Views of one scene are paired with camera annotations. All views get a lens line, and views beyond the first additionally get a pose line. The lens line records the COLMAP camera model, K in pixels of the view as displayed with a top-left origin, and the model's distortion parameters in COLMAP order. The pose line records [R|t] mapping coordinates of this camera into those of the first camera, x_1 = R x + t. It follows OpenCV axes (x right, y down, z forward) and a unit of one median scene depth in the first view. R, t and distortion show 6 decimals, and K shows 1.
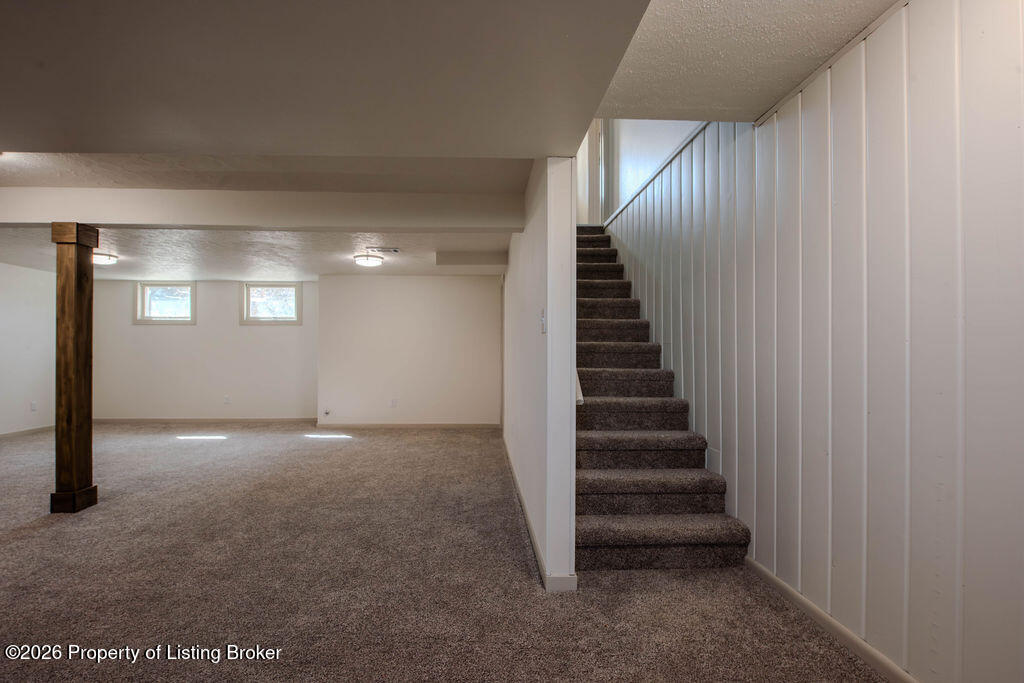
lens RADIAL K [[514.7, 0, 512.0], [0, 514.7, 341.5], [0, 0, 1]] dist [-0.001683, -0.000713]
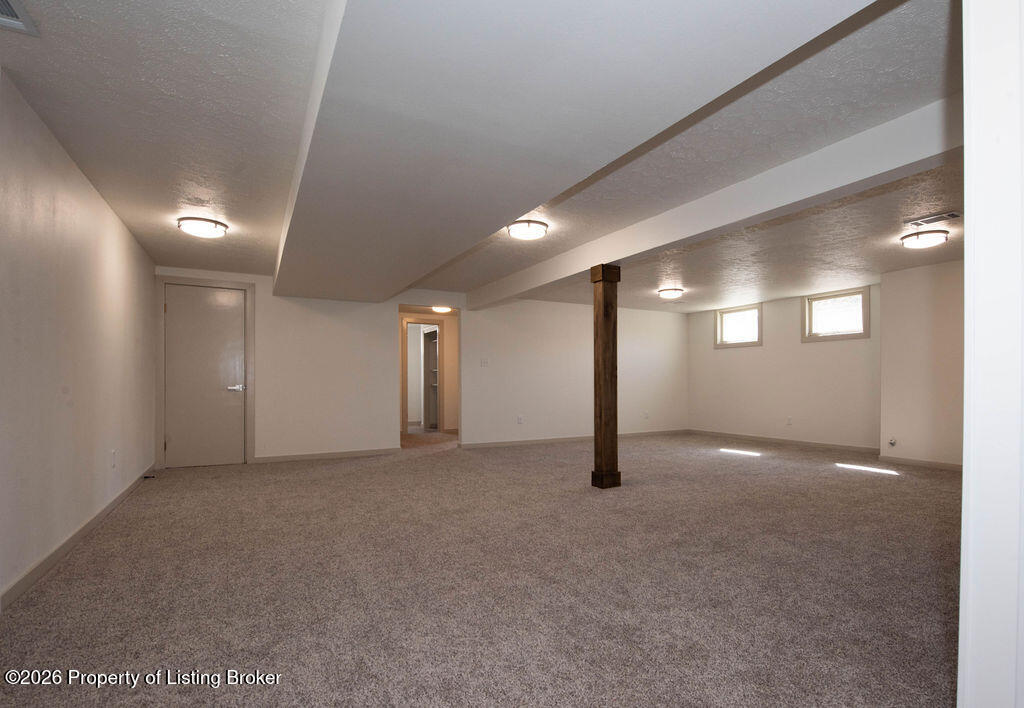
lens RADIAL K [[524.6, 0, 513.9], [0, 524.6, 376.0], [0, 0, 1]] dist [-0.000410, -0.000058]
pose [[0.425750, -0.012391, -0.904756, 0.232775], [0.018577, 0.999815, -0.004951, 0.048662], [0.904650, -0.014700, 0.425901, 0.223402]]
